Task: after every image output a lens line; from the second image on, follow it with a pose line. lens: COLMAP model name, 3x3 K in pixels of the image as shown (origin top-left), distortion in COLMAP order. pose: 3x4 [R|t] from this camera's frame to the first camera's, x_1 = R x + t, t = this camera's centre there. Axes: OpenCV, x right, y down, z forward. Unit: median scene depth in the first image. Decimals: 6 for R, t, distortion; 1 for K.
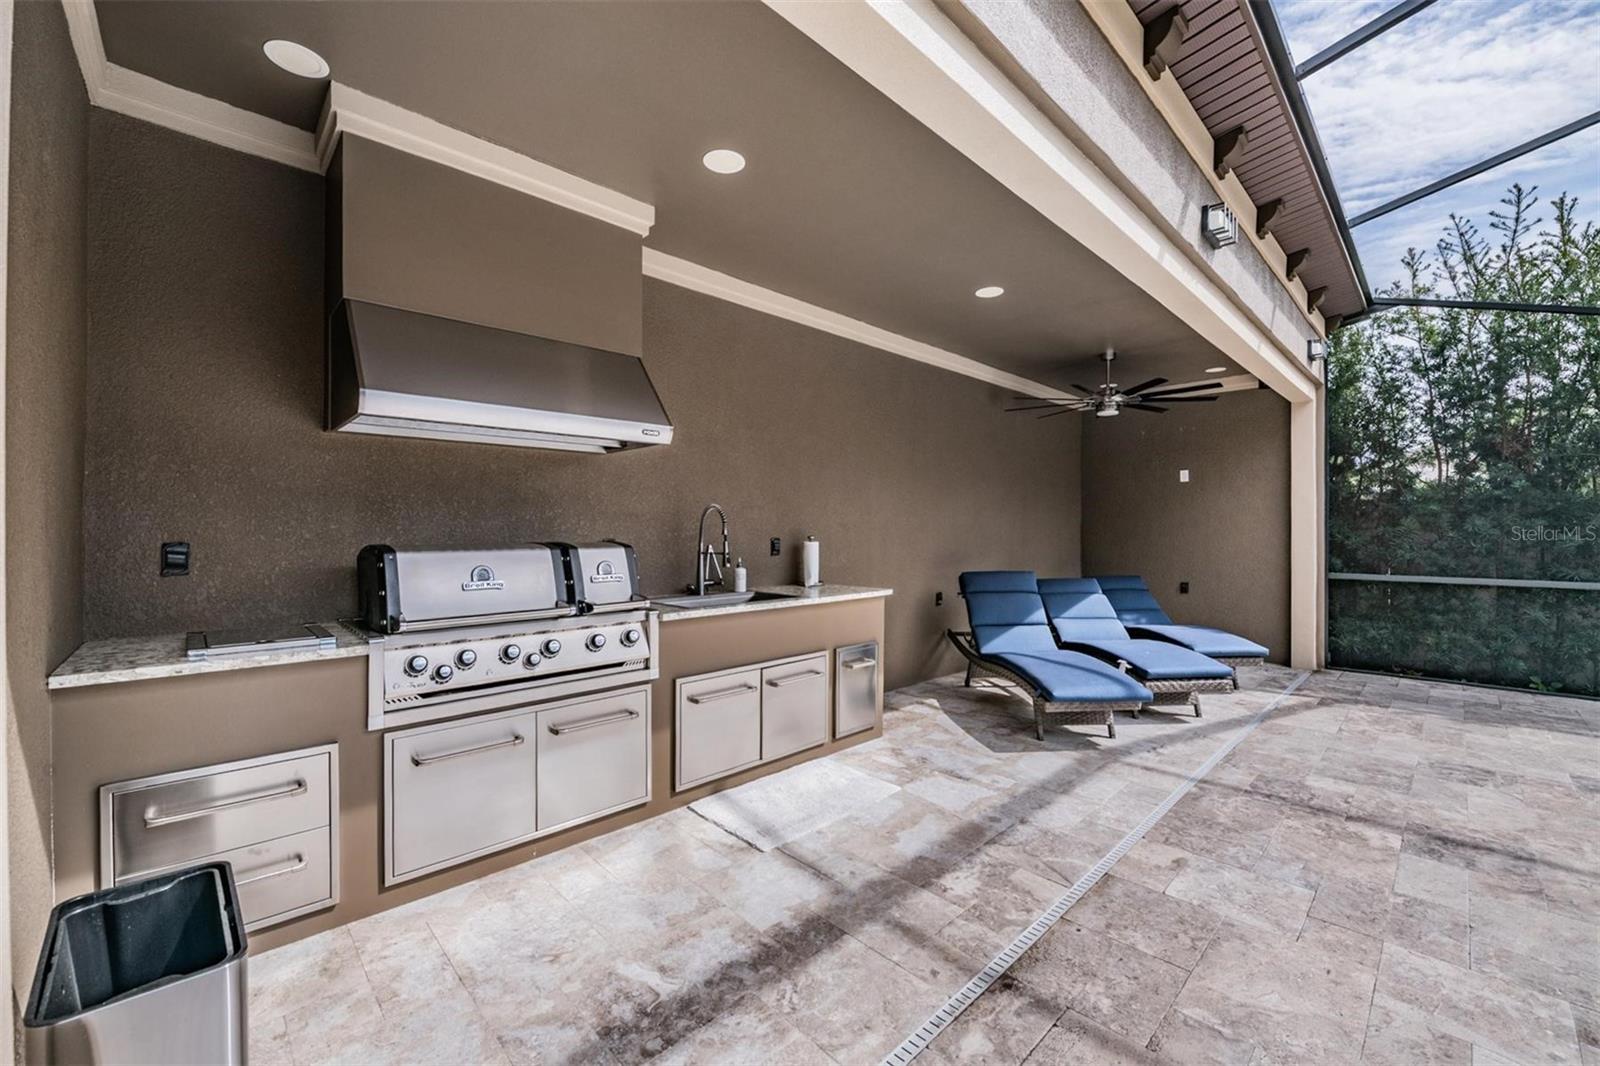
lens RADIAL K [[645.1, 0, 800.4], [0, 645.1, 543.0], [0, 0, 1]] dist [-0.013991, -0.000122]
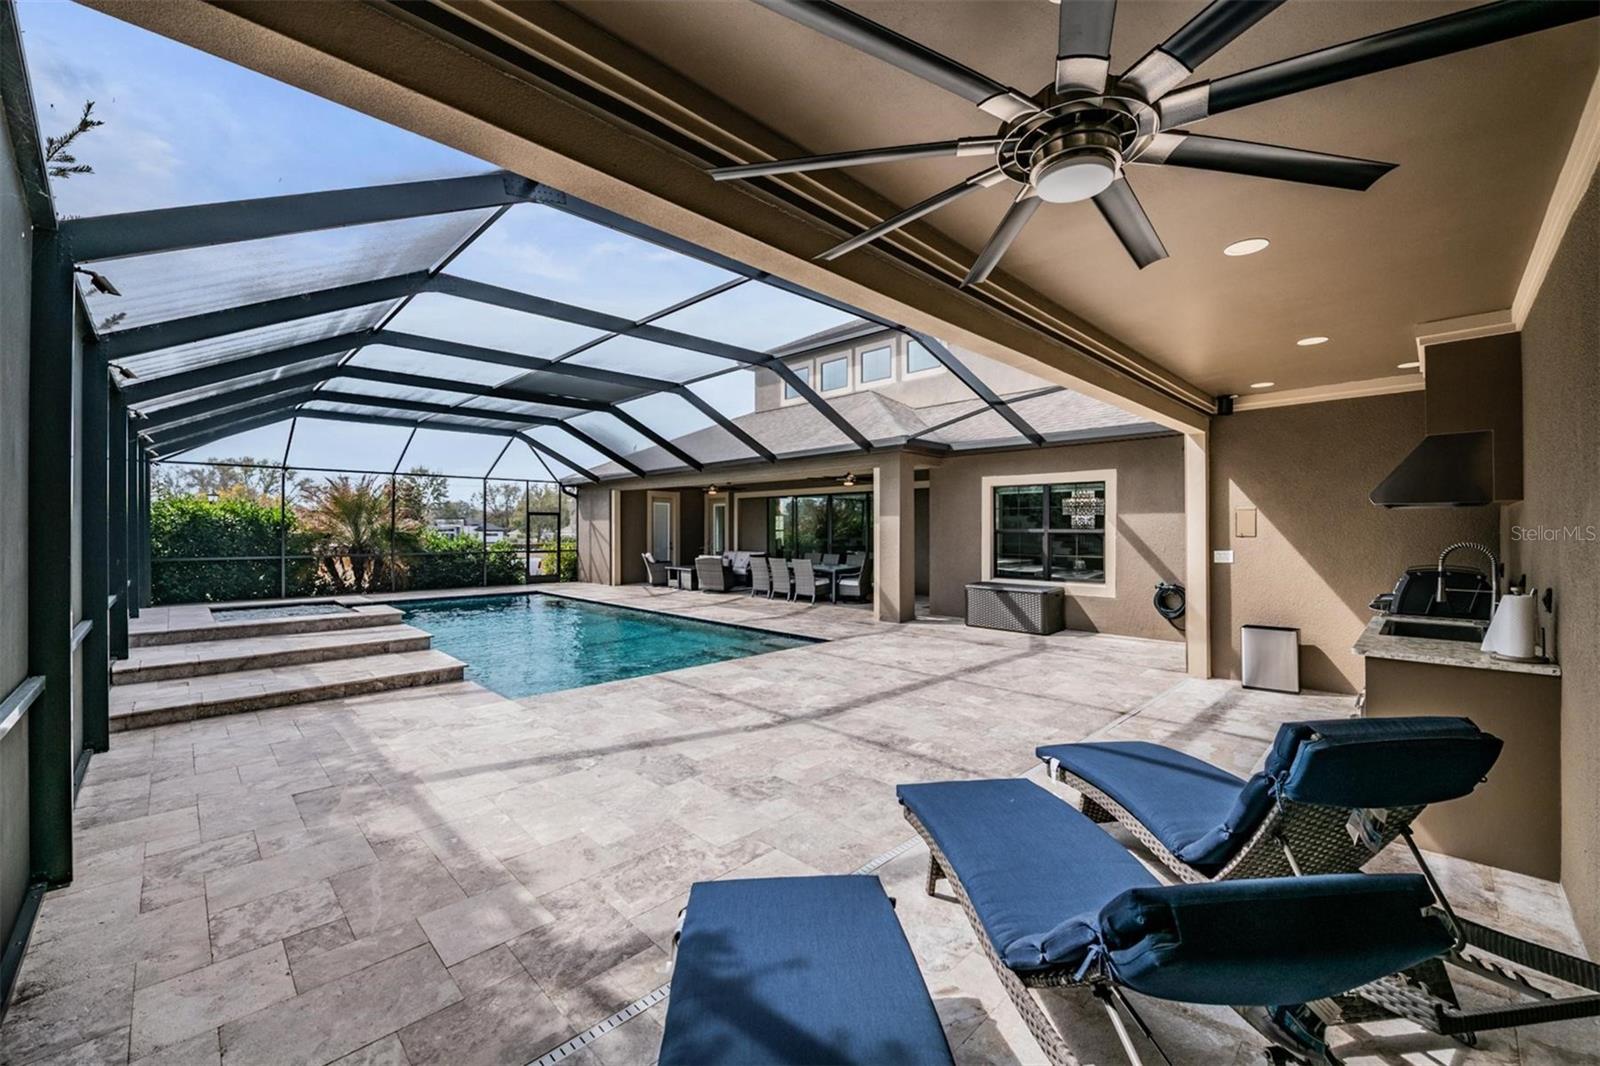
lens RADIAL K [[643.4, 0, 807.7], [0, 643.4, 528.8], [0, 0, 1]] dist [-0.012707, 0.000320]
pose [[-0.999610, -0.000002, -0.027927, 1.263462], [-0.000652, 0.999729, 0.023259, -0.136131], [0.027919, 0.023268, -0.999339, 2.658431]]
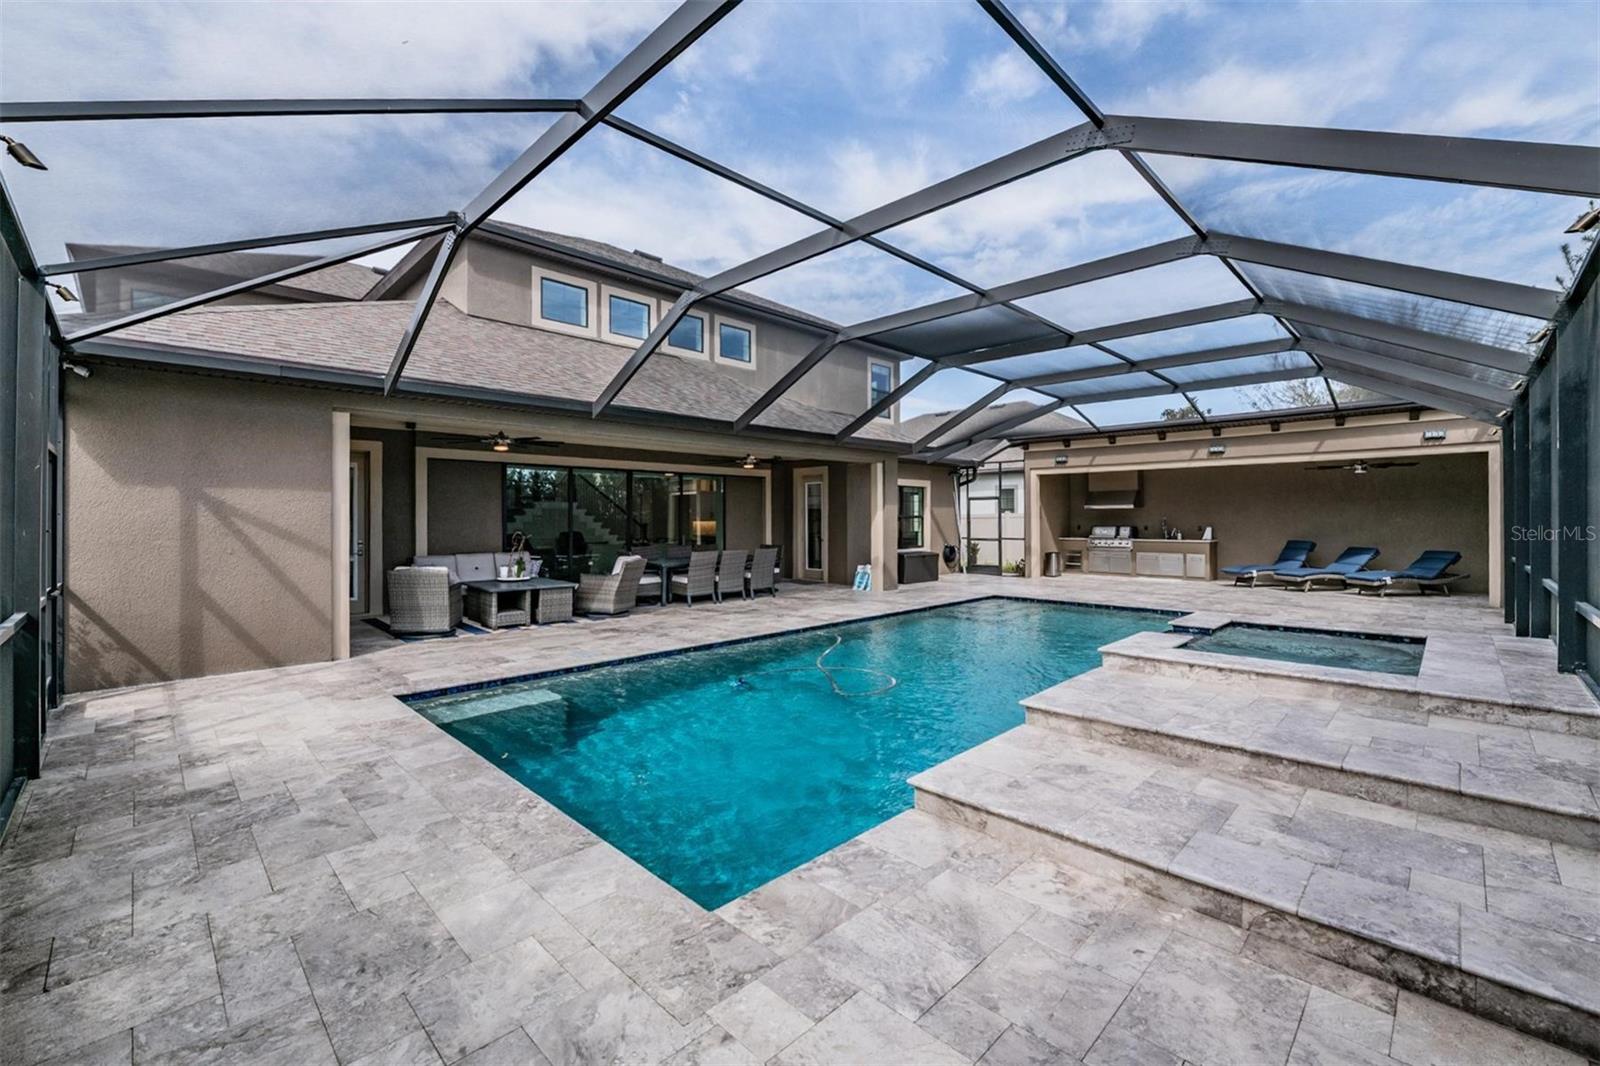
lens RADIAL K [[643.4, 0, 807.7], [0, 643.4, 528.8], [0, 0, 1]] dist [-0.012707, 0.000320]
pose [[0.020198, 0.014747, -0.999687, 5.425178], [-0.021728, 0.999662, 0.014308, 0.003328], [0.999560, 0.021432, 0.020511, -1.939941]]
